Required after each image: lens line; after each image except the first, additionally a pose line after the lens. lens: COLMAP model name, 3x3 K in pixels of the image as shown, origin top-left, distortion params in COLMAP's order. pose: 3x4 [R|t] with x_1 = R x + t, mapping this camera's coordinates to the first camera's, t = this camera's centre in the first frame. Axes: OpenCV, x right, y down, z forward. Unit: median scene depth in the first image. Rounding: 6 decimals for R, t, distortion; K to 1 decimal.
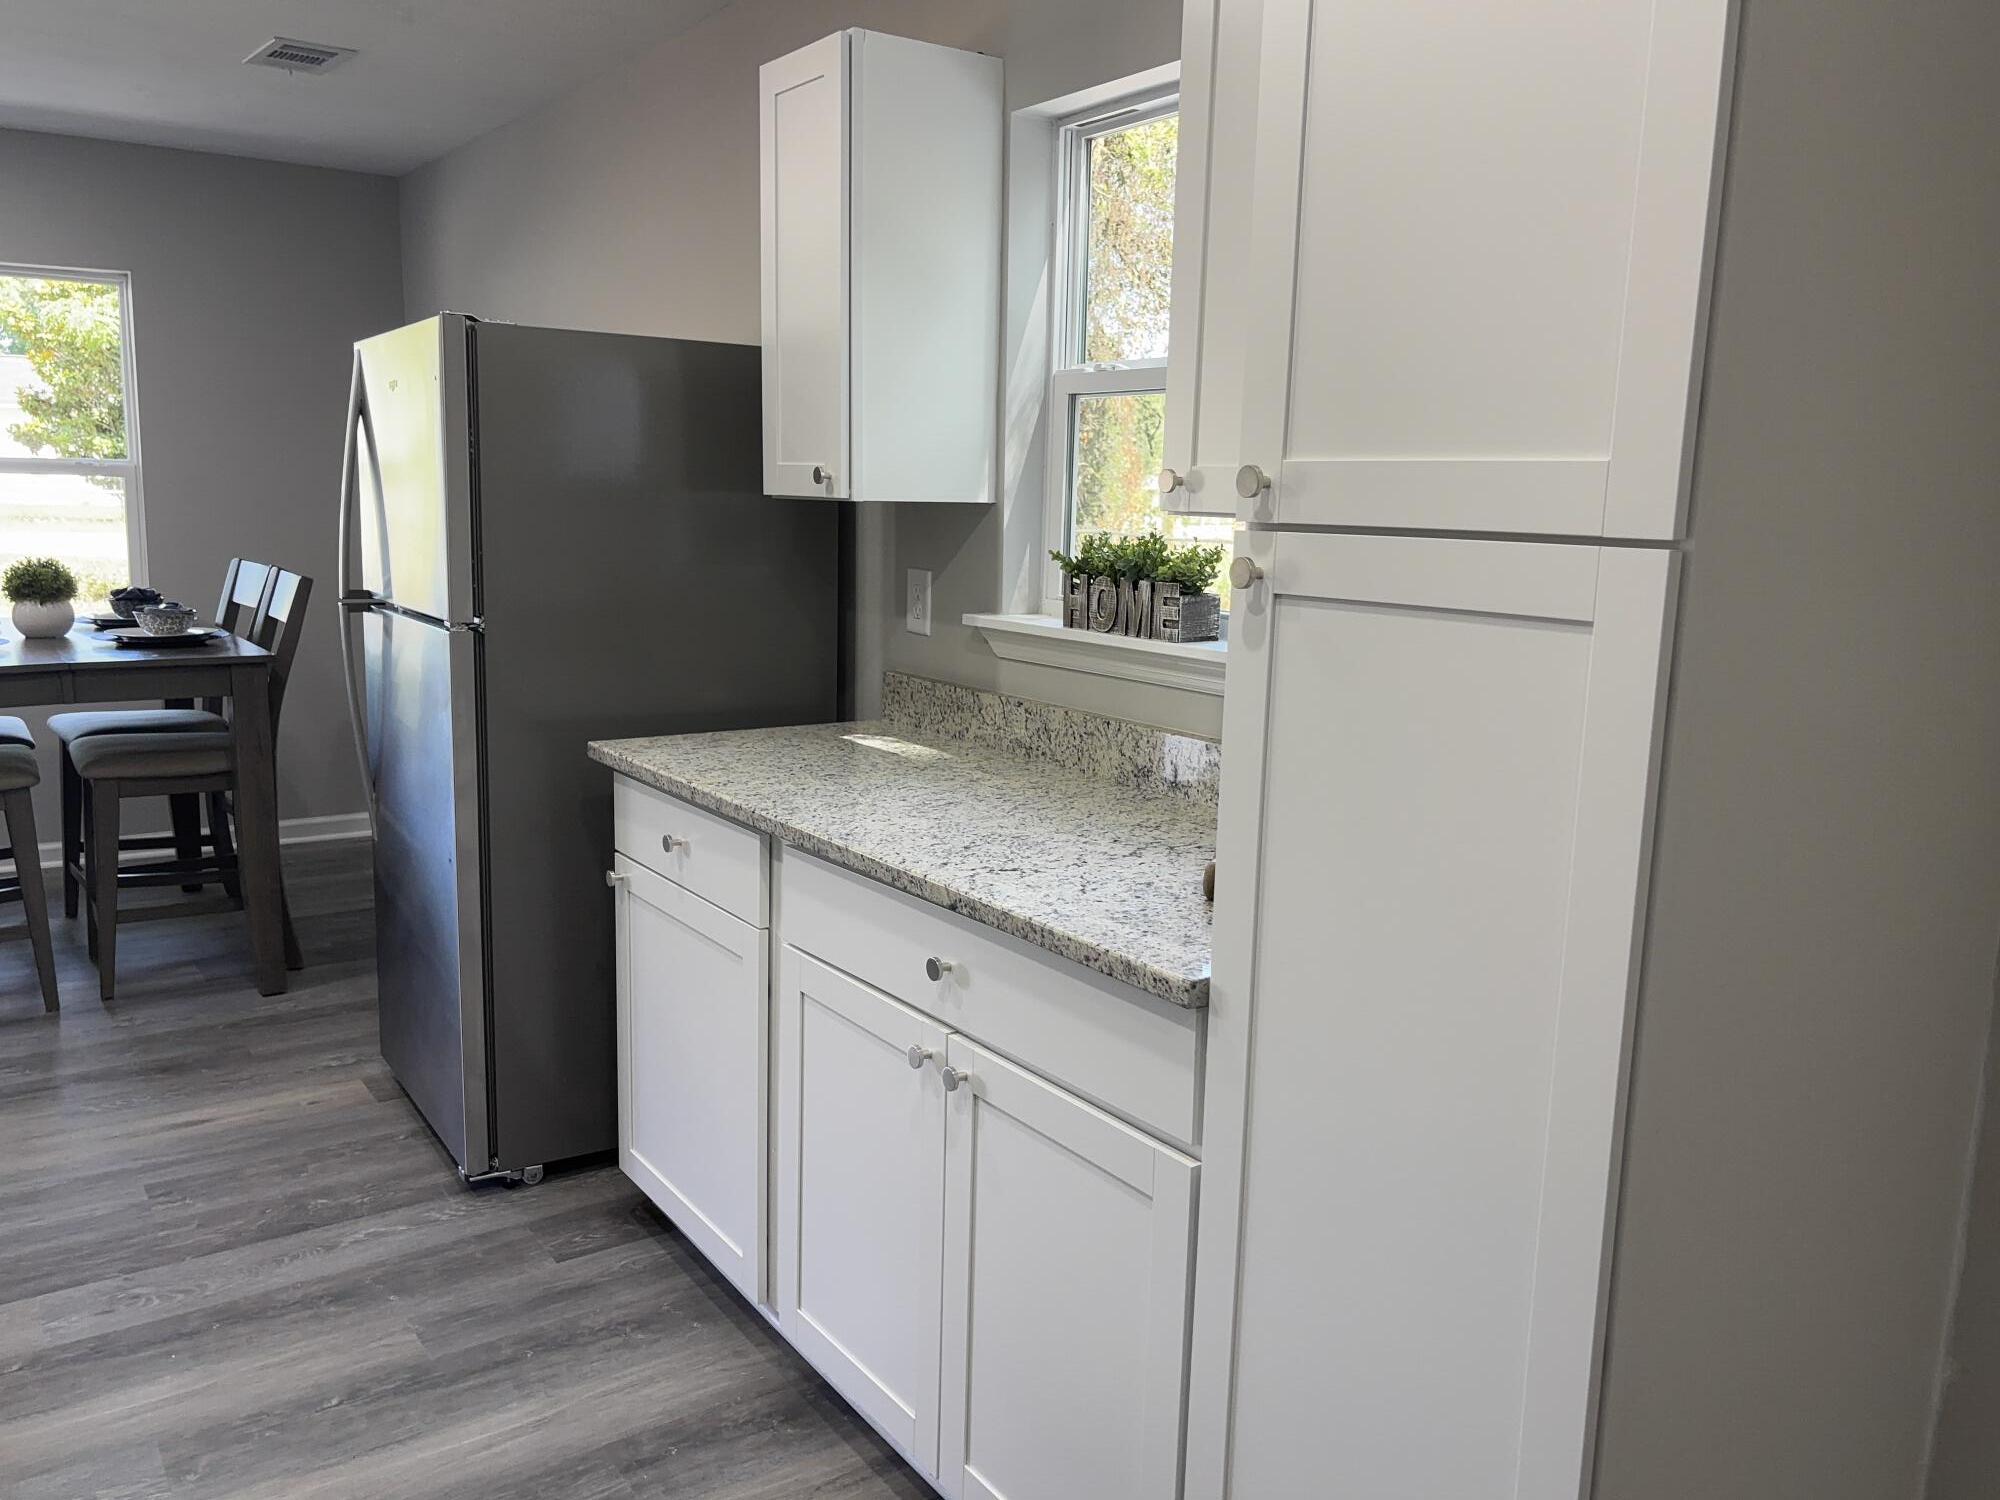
lens RADIAL K [[1549.6, 0, 991.2], [0, 1549.6, 760.0], [0, 0, 1]] dist [0.067358, -0.069193]
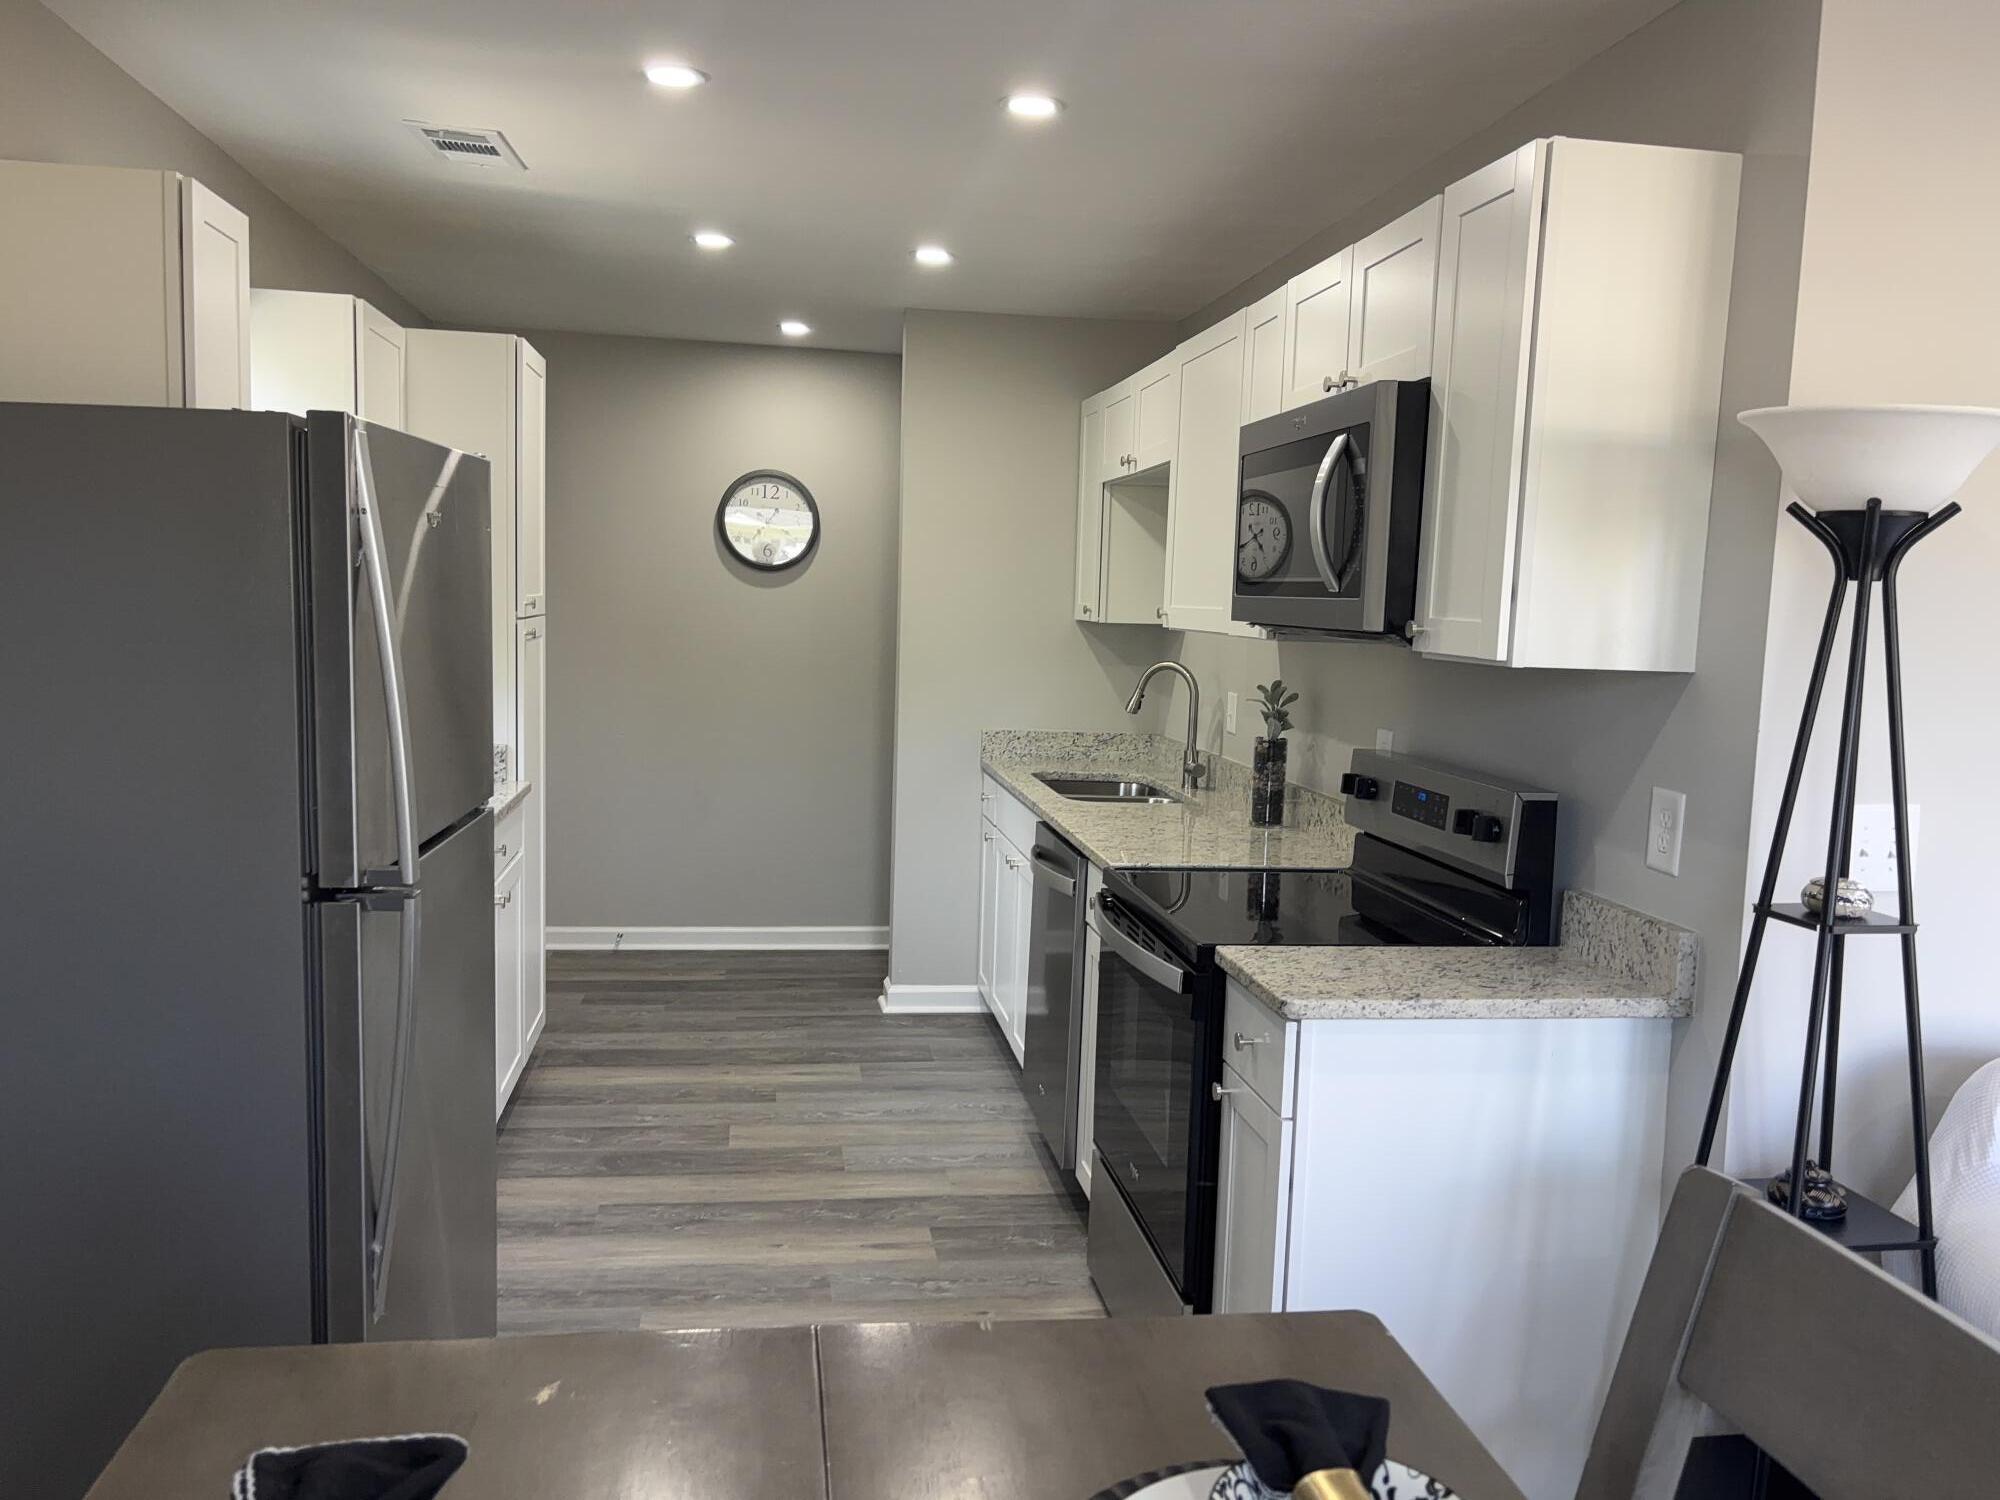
lens RADIAL K [[1549.6, 0, 998.1], [0, 1549.6, 746.0], [0, 0, 1]] dist [0.067358, -0.069193]
pose [[-0.892120, -0.102959, 0.439911, -1.110732], [0.019320, 0.964103, 0.264824, -0.388770], [-0.451386, 0.244754, -0.858106, 1.817676]]
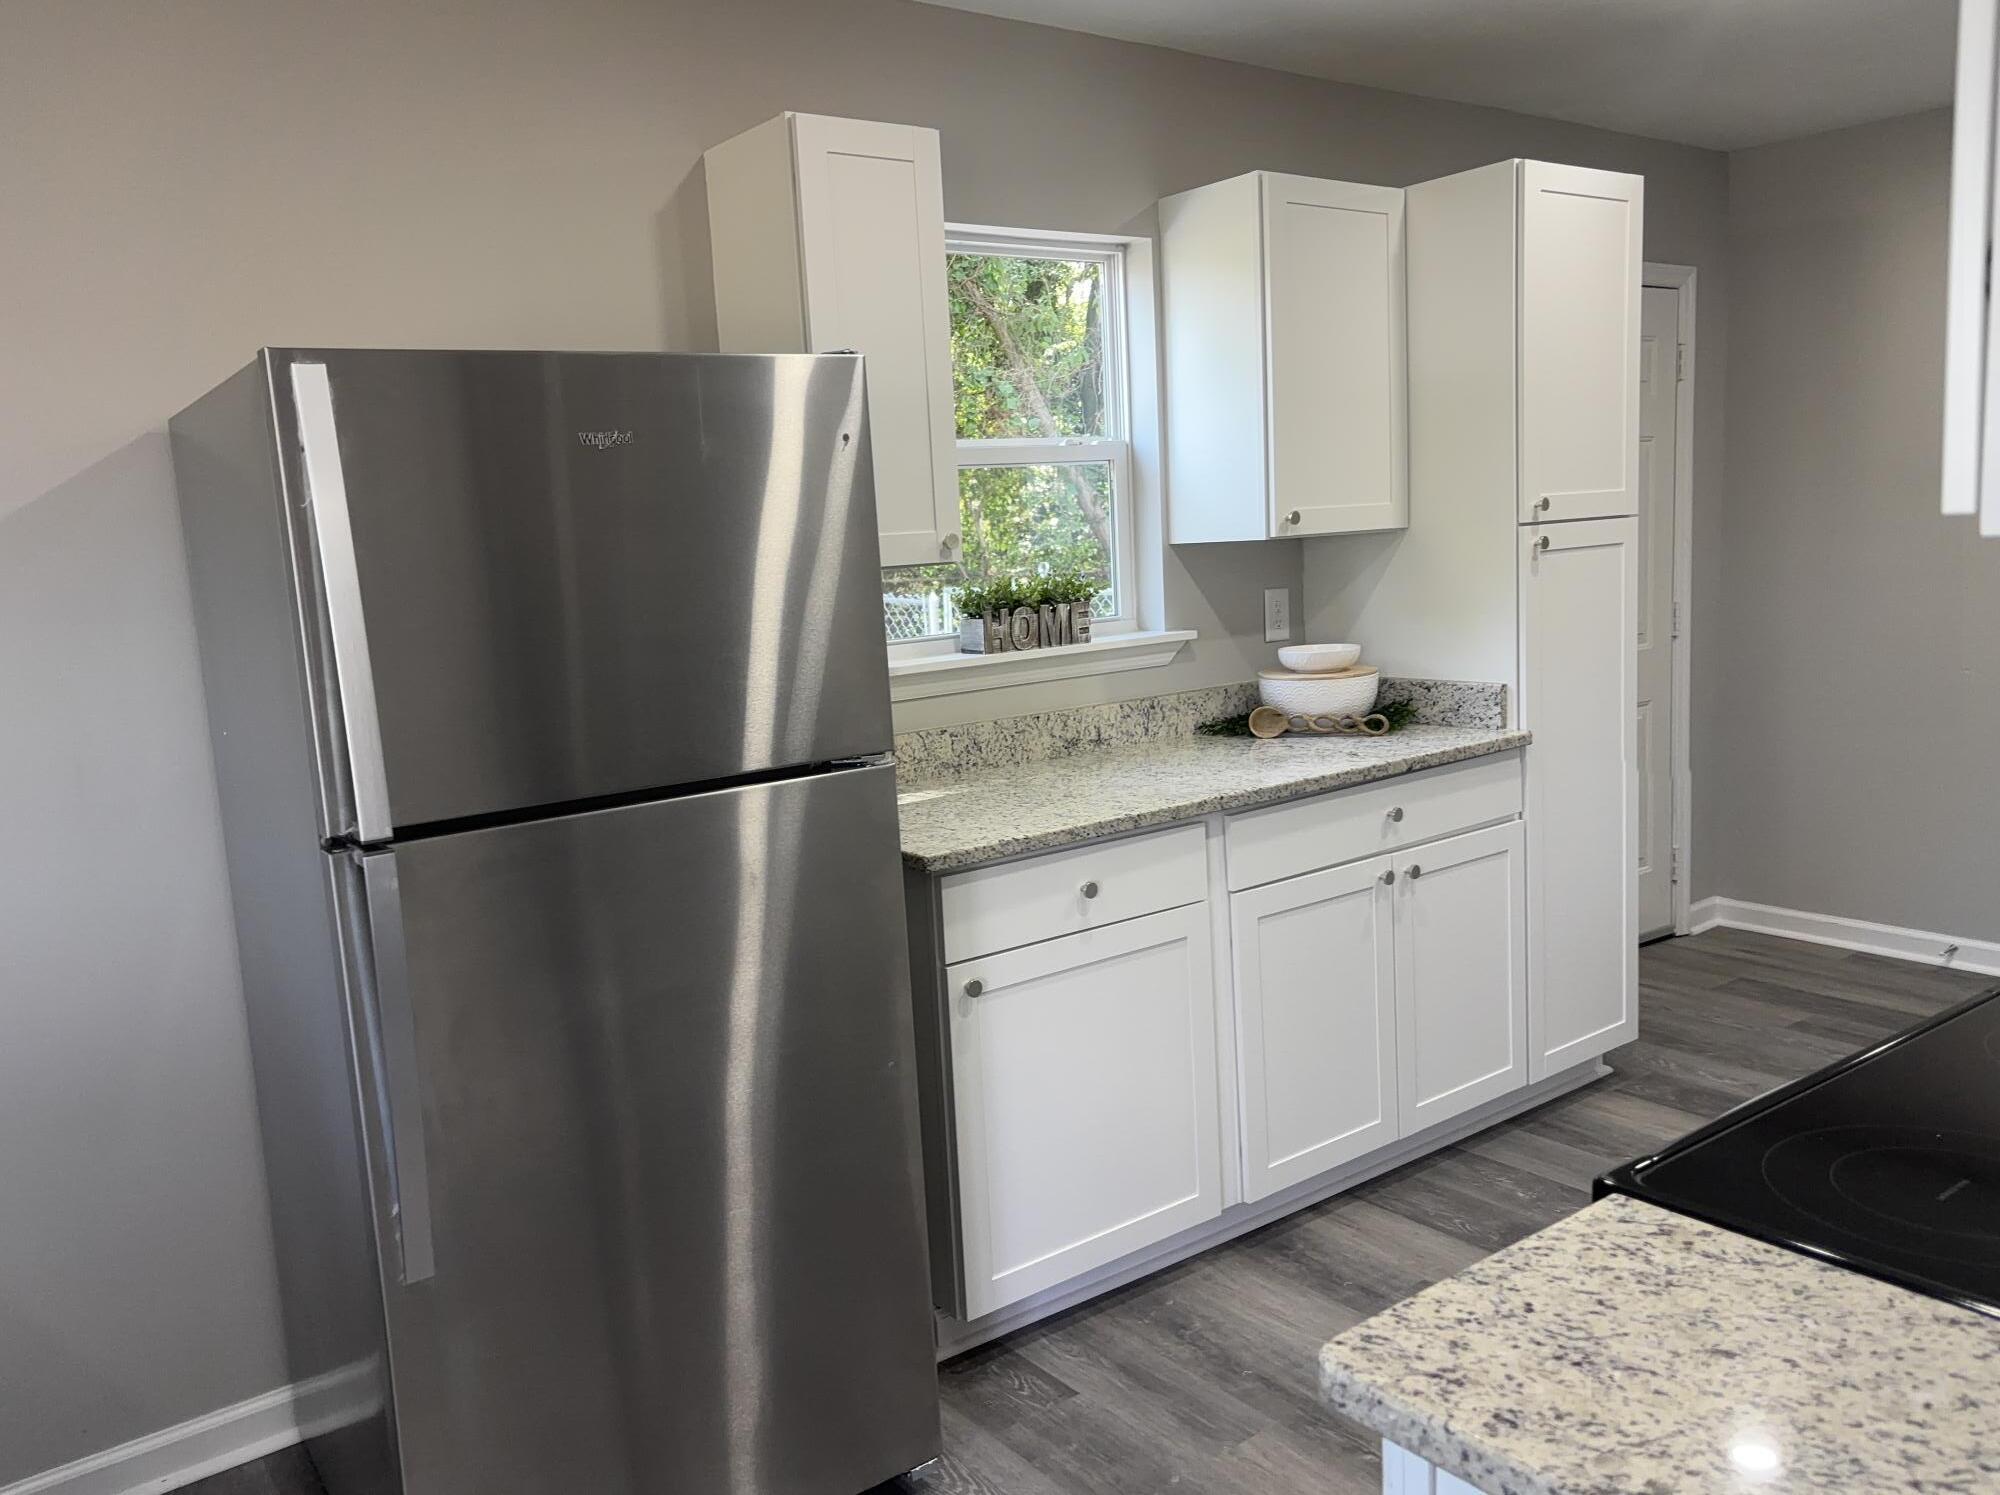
lens RADIAL K [[1549.6, 0, 993.5], [0, 1549.6, 746.9], [0, 0, 1]] dist [0.067358, -0.069193]
pose [[-0.033680, -0.163891, 0.985903, -1.228643], [0.226517, 0.959541, 0.167247, -0.229553], [-0.973425, 0.228957, 0.004807, 1.048886]]
